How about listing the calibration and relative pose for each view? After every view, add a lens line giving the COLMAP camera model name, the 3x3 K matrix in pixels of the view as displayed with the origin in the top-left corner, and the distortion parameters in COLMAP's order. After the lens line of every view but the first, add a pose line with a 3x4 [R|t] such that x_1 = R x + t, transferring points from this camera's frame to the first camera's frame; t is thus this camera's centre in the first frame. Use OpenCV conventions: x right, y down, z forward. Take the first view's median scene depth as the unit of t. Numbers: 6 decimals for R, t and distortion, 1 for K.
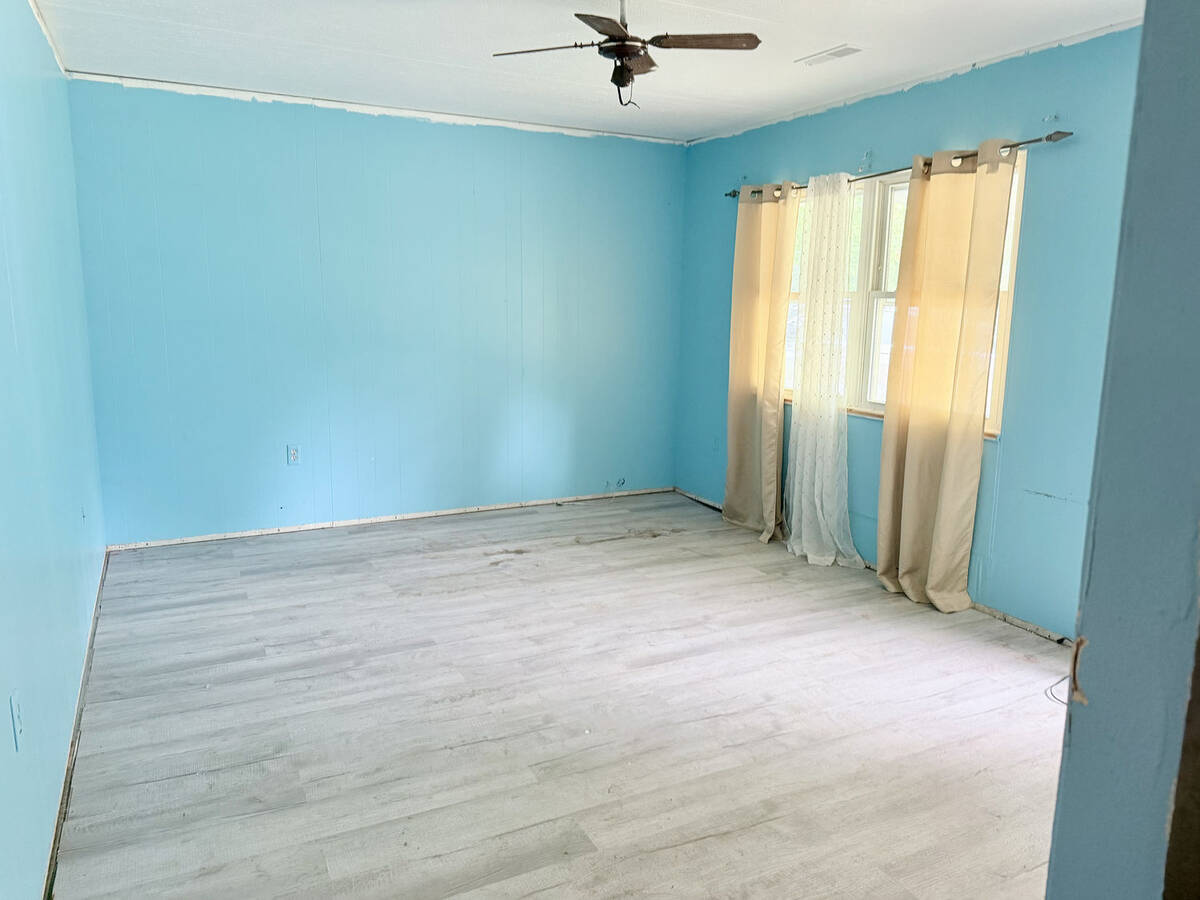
lens RADIAL K [[855.9, 0, 598.6], [0, 855.9, 450.7], [0, 0, 1]] dist [0.065215, -0.078641]
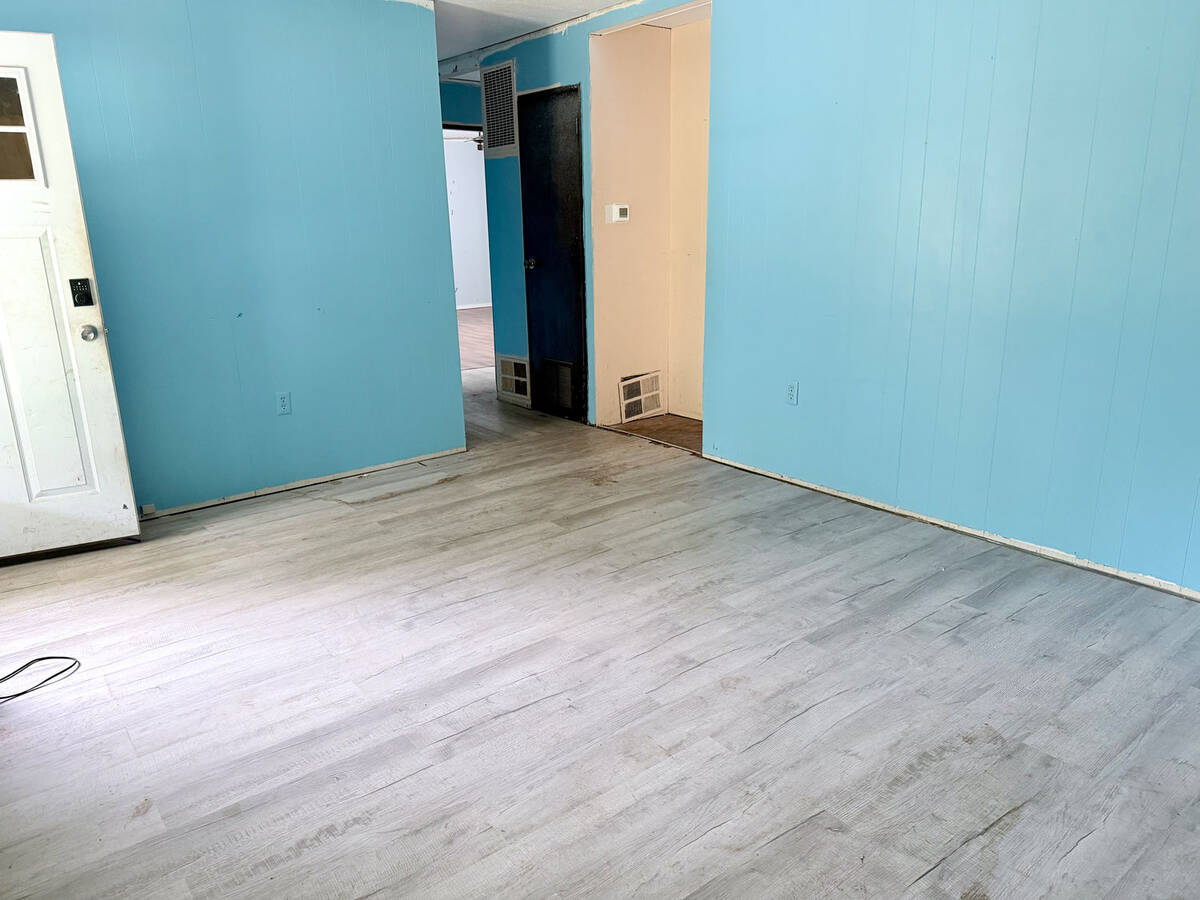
lens RADIAL K [[855.9, 0, 601.9], [0, 855.9, 449.5], [0, 0, 1]] dist [0.065215, -0.078641]
pose [[-0.982684, 0.058249, -0.175894, 0.136318], [-0.021411, 0.907243, 0.420061, -0.290903], [0.184047, 0.416553, -0.890287, 1.750151]]
